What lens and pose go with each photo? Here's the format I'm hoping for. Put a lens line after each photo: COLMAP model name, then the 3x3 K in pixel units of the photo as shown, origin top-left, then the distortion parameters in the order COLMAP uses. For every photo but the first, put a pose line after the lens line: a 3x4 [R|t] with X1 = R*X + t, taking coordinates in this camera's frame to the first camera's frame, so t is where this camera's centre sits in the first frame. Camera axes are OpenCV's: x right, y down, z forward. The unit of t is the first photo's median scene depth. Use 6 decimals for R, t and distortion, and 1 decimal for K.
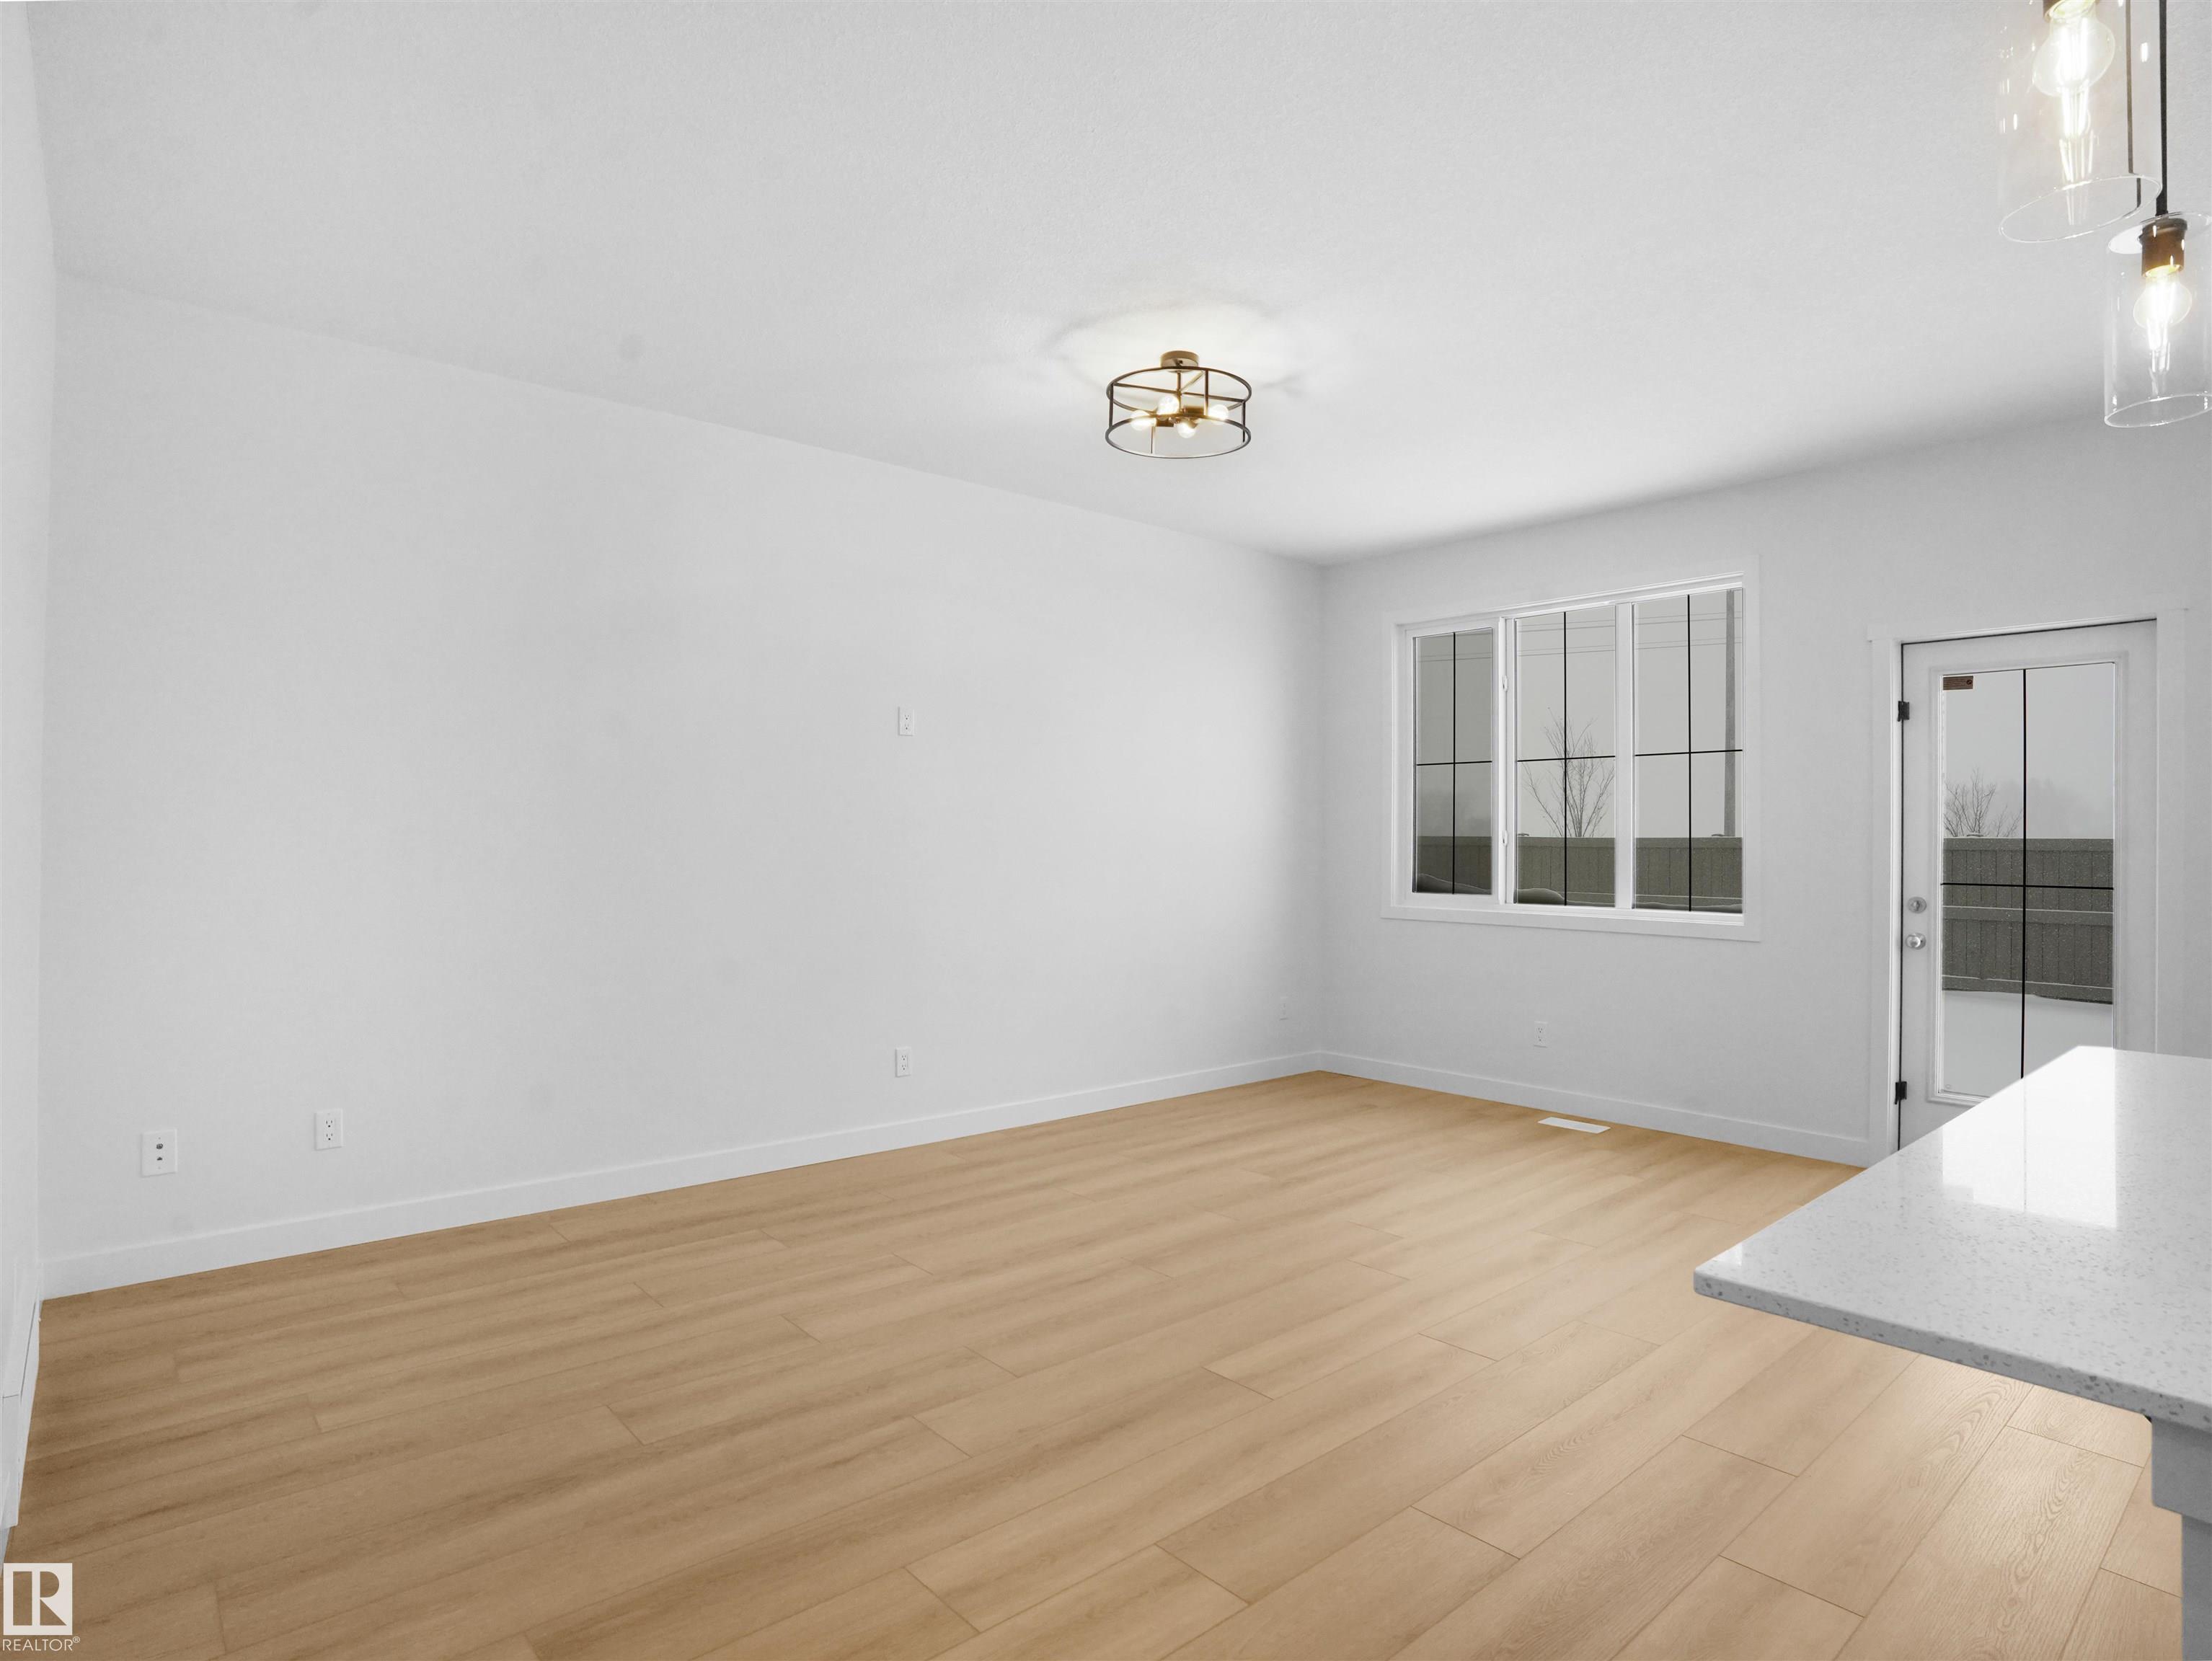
lens RADIAL K [[1200.0, 0, 1100.3], [0, 1200.0, 826.4], [0, 0, 1]] dist [-0.075297, 0.032385]
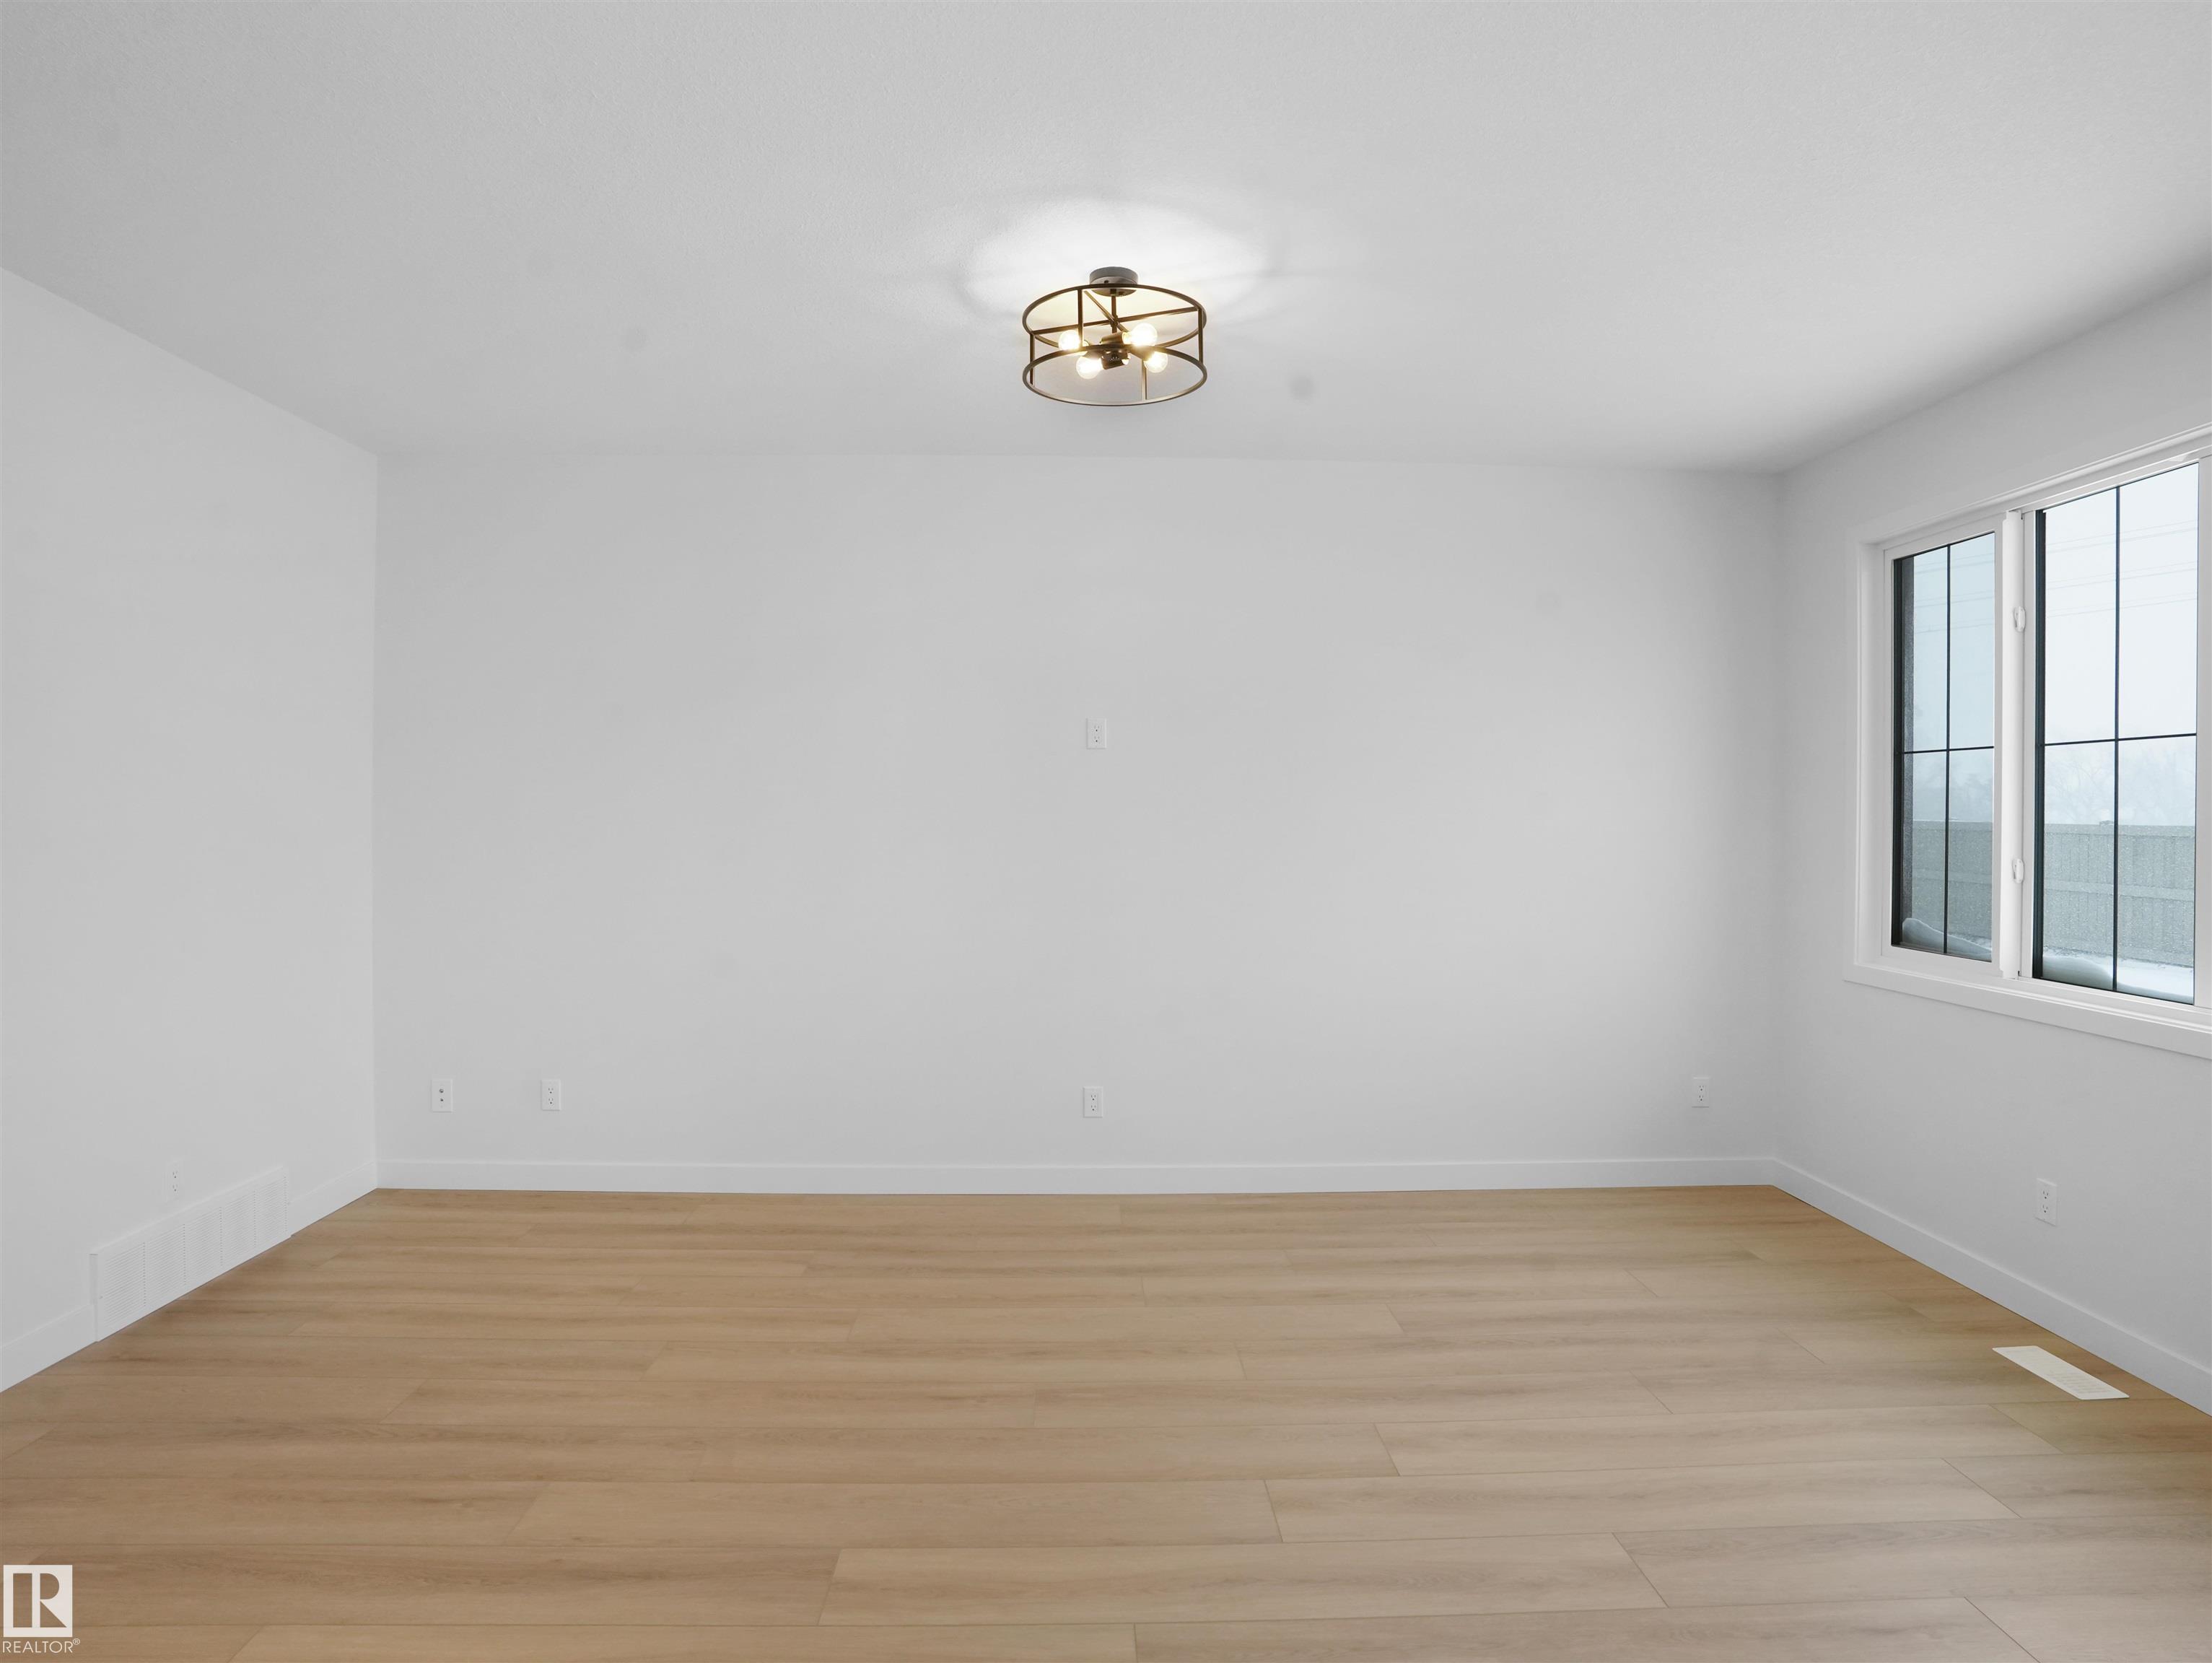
lens RADIAL K [[1200.2, 0, 1100.3], [0, 1200.2, 827.4], [0, 0, 1]] dist [-0.075297, 0.032385]
pose [[0.774430, 0.003464, -0.632650, 0.467333], [0.007146, 0.999873, 0.014222, -0.031657], [0.632619, -0.015535, 0.774307, 0.318071]]
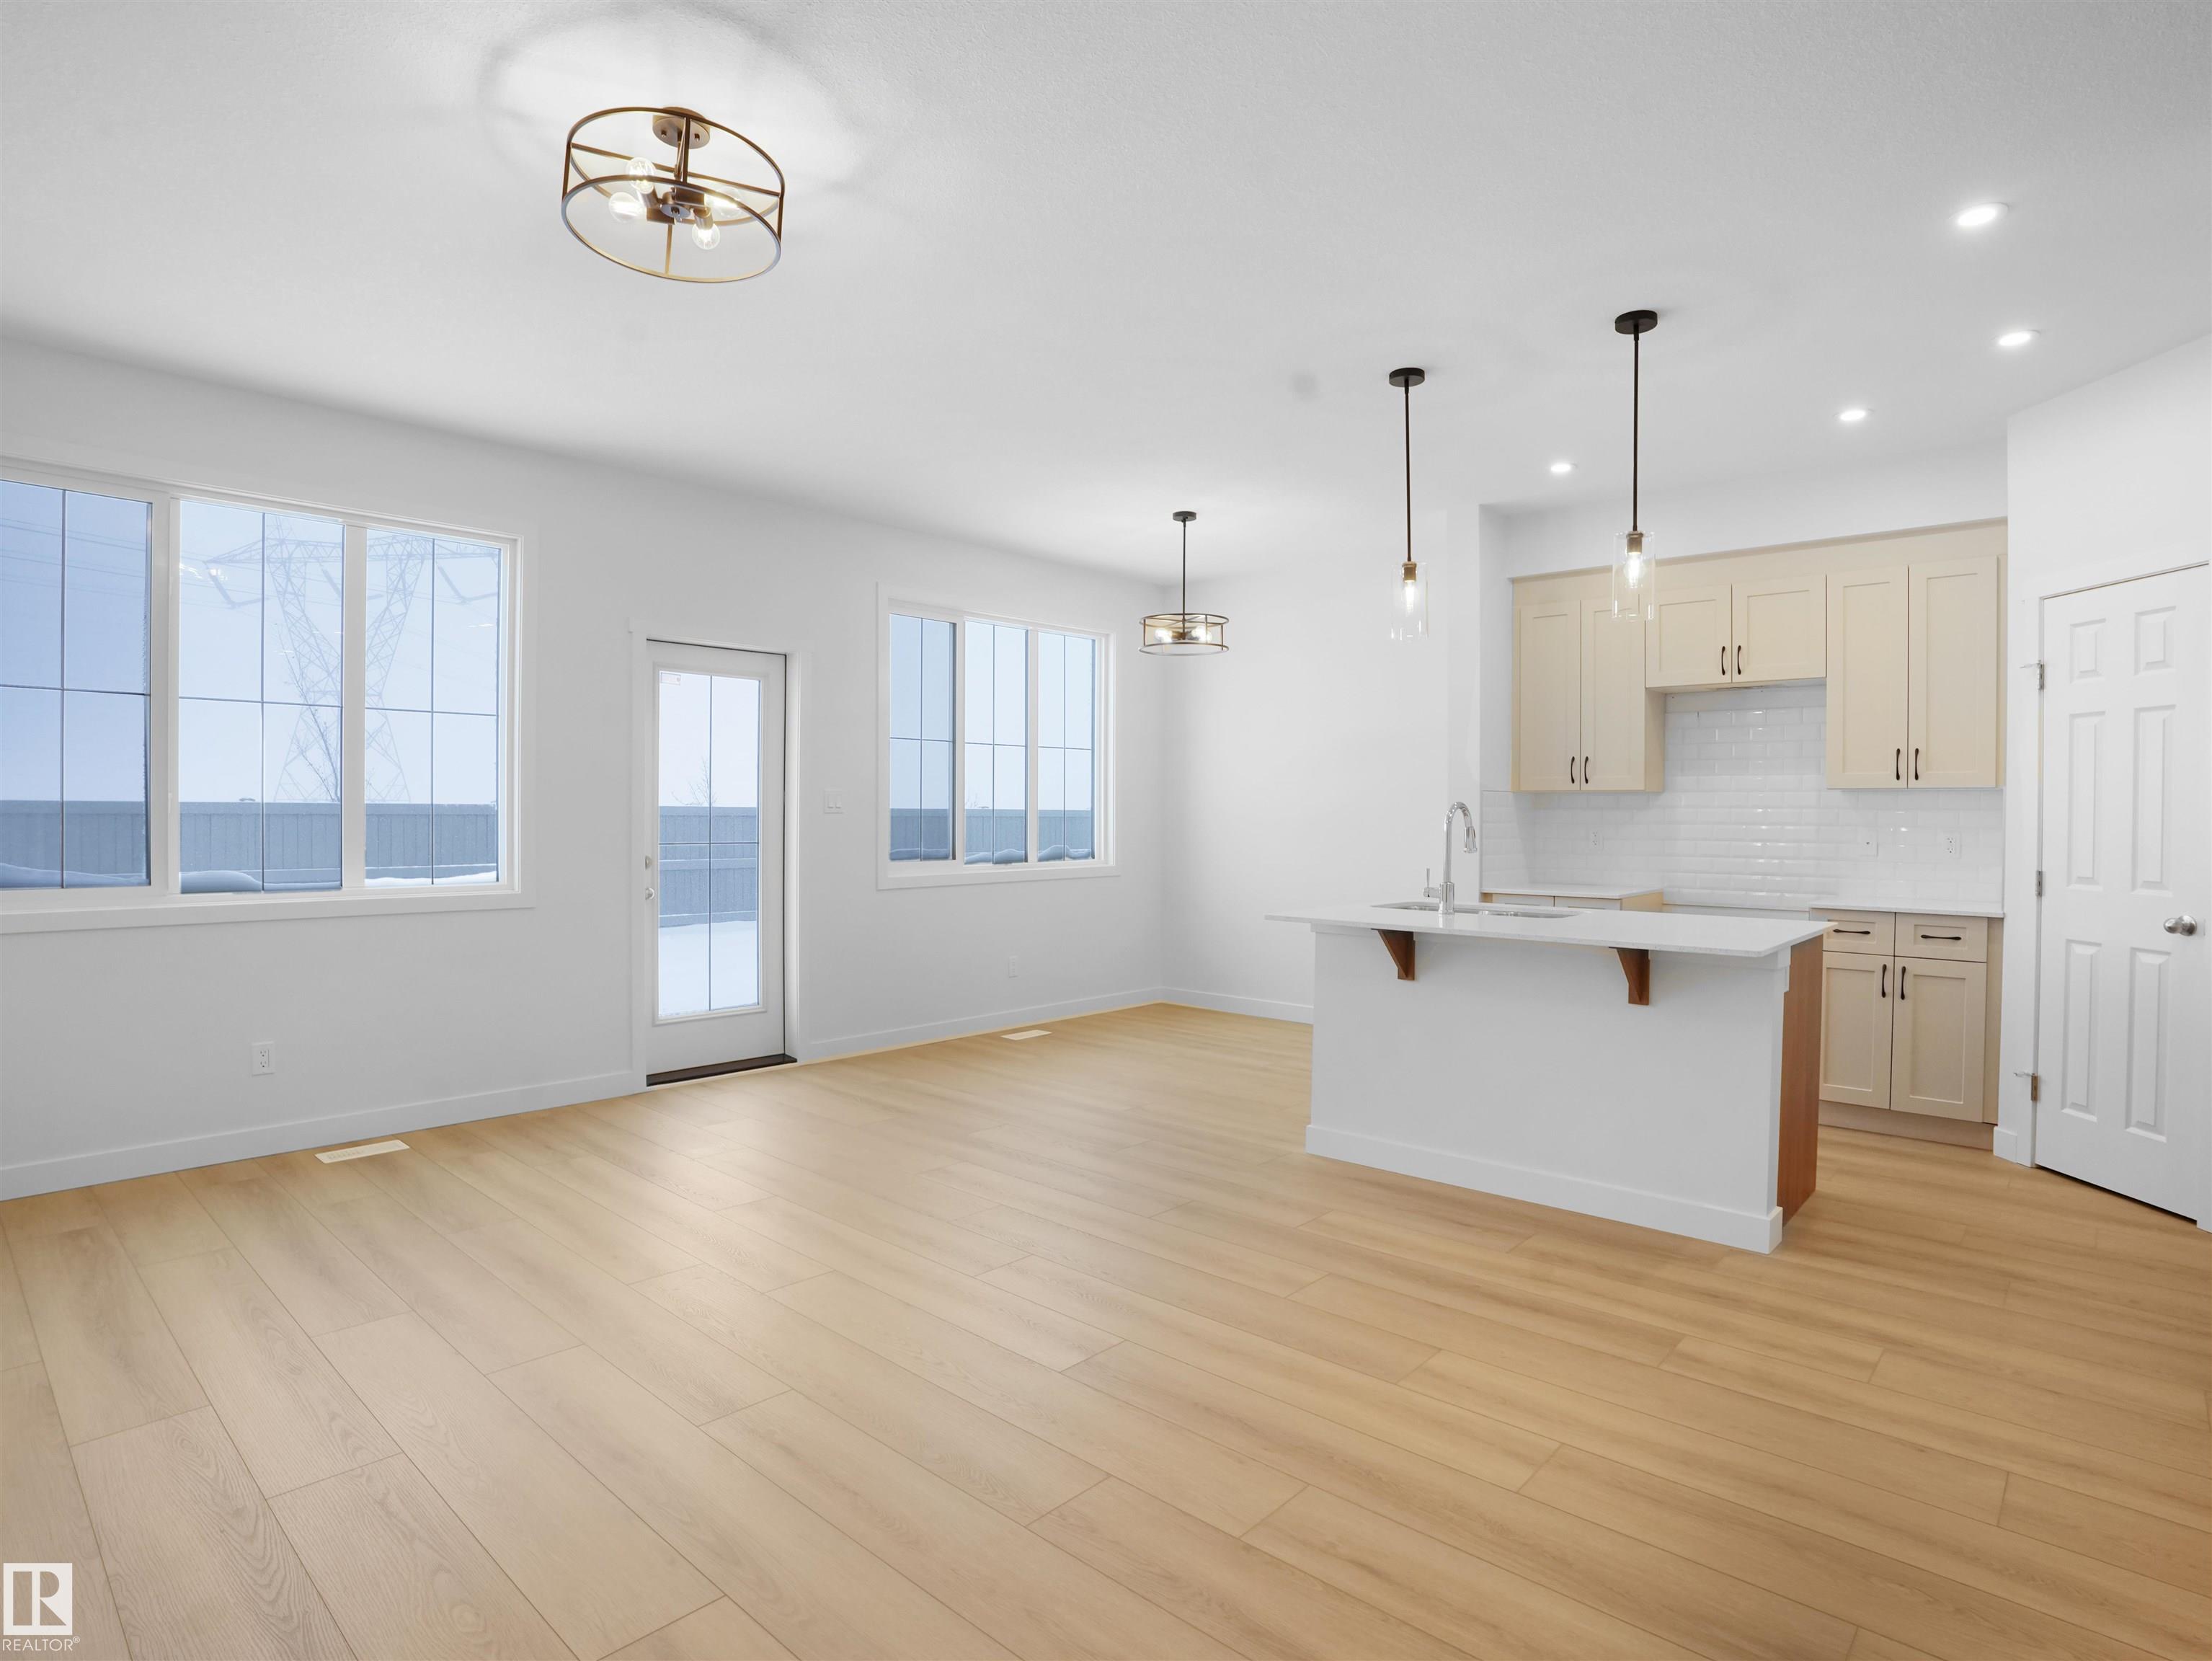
lens RADIAL K [[1175.0, 0, 1092.9], [0, 1175.0, 834.6], [0, 0, 1]] dist [-0.086896, 0.036313]
pose [[-0.107942, -0.027397, 0.993780, -0.529176], [-0.016967, 0.999525, 0.025712, 0.000743], [-0.994012, -0.014086, -0.108356, 0.690601]]
